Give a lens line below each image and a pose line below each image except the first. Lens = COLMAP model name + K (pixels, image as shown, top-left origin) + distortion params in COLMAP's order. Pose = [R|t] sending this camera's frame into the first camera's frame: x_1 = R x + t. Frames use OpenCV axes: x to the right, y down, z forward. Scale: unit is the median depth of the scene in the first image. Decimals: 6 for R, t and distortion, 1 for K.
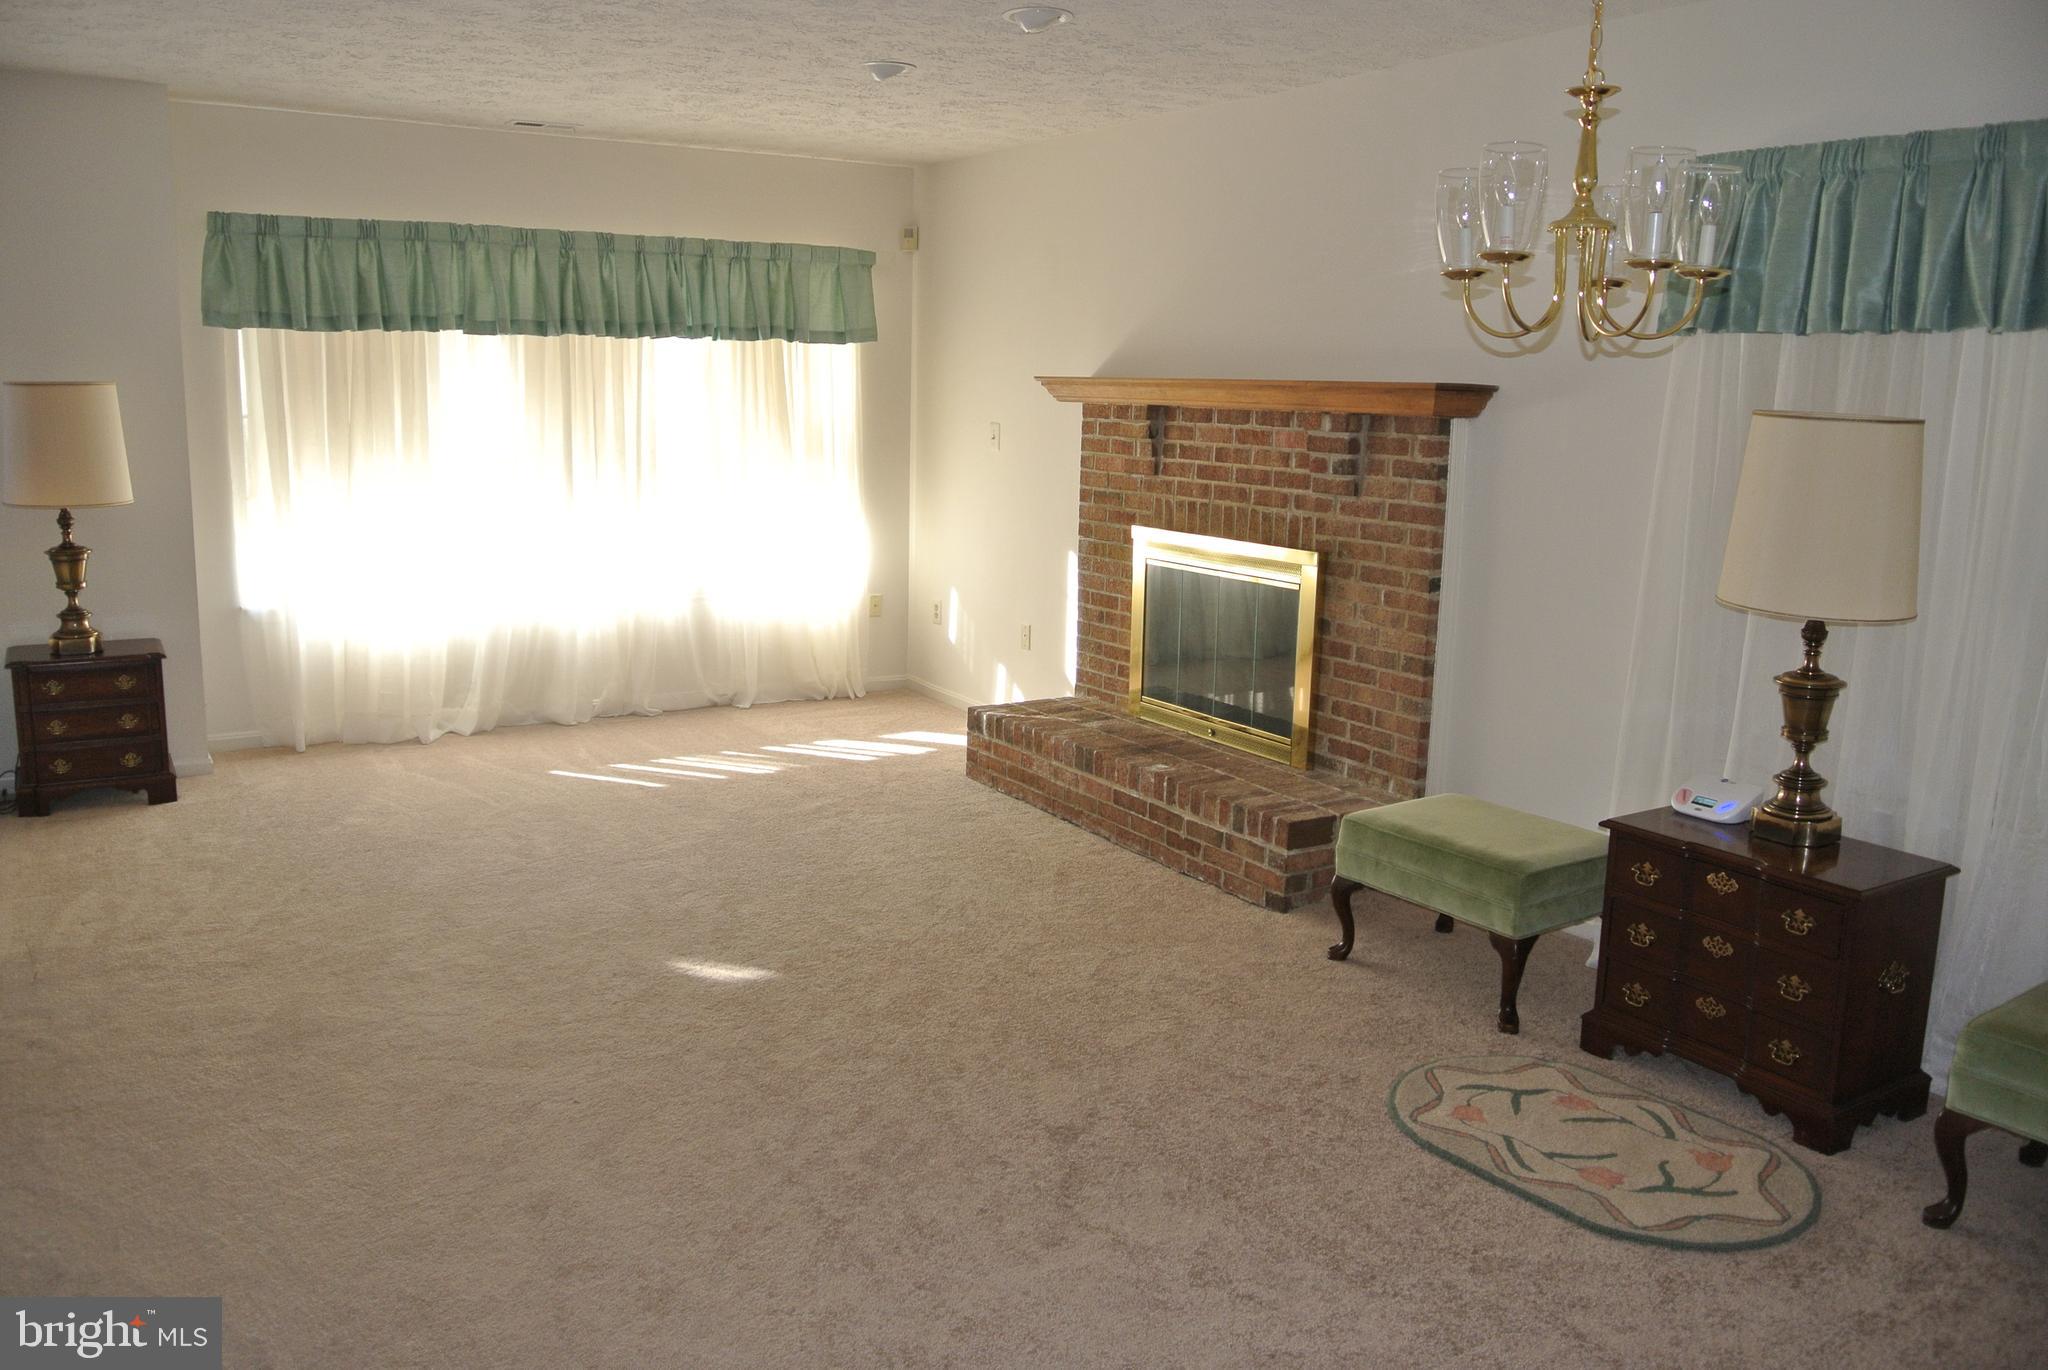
lens RADIAL K [[1587.5, 0, 1021.5], [0, 1587.5, 675.5], [0, 0, 1]] dist [-0.083668, 0.033465]
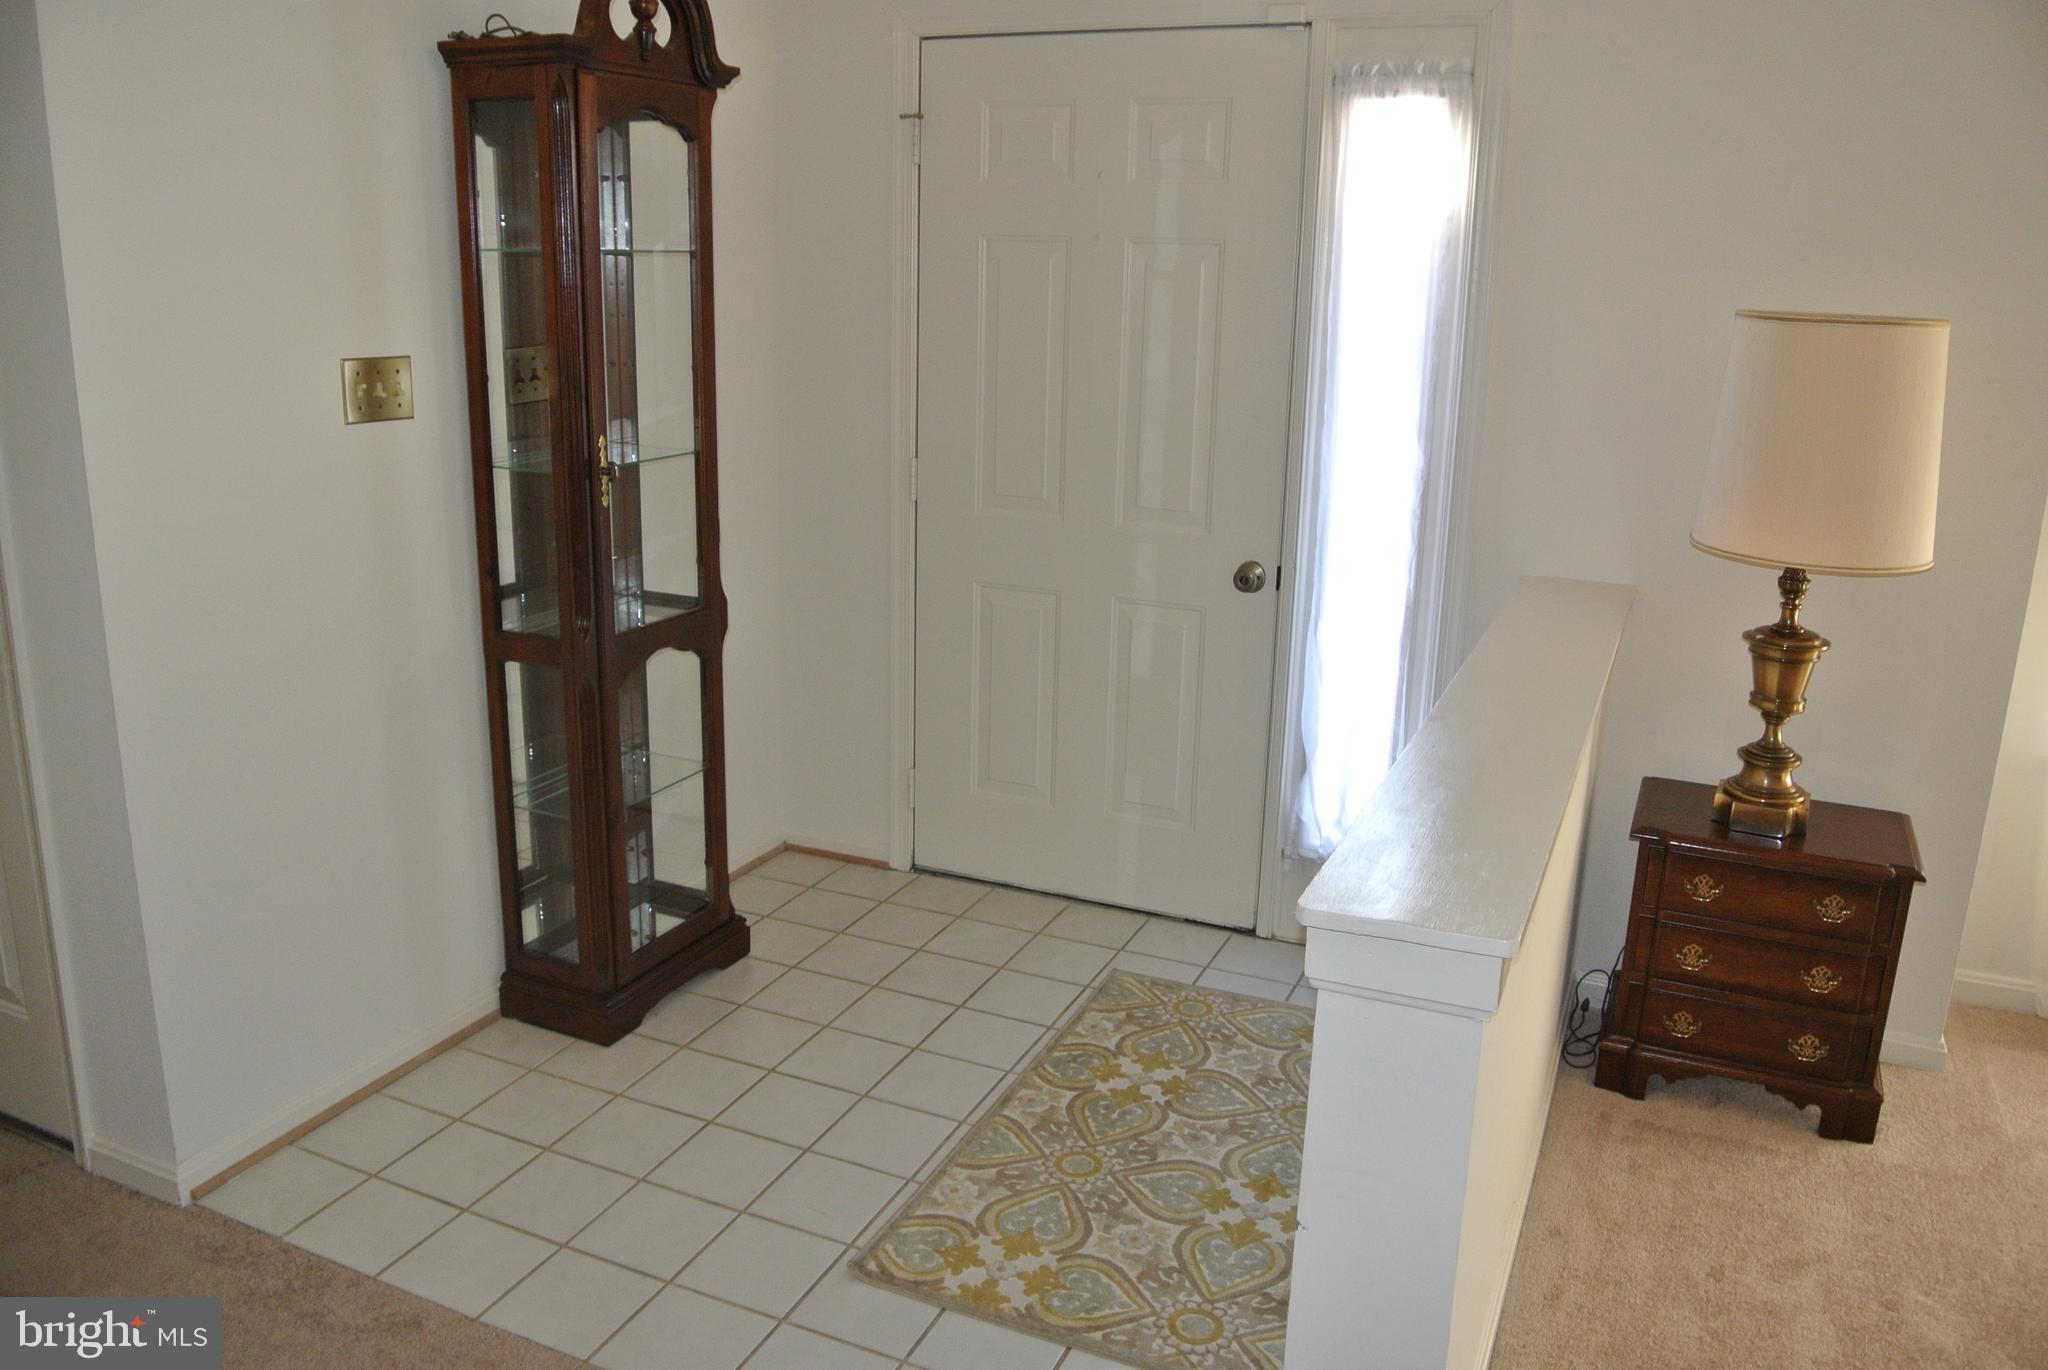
lens RADIAL K [[1587.5, 0, 1021.5], [0, 1587.5, 675.5], [0, 0, 1]] dist [-0.083668, 0.033465]
pose [[0.558850, 0.204402, -0.803683, -0.351708], [-0.162665, 0.977339, 0.135457, -0.103370], [0.813158, 0.055031, 0.579435, 0.507842]]
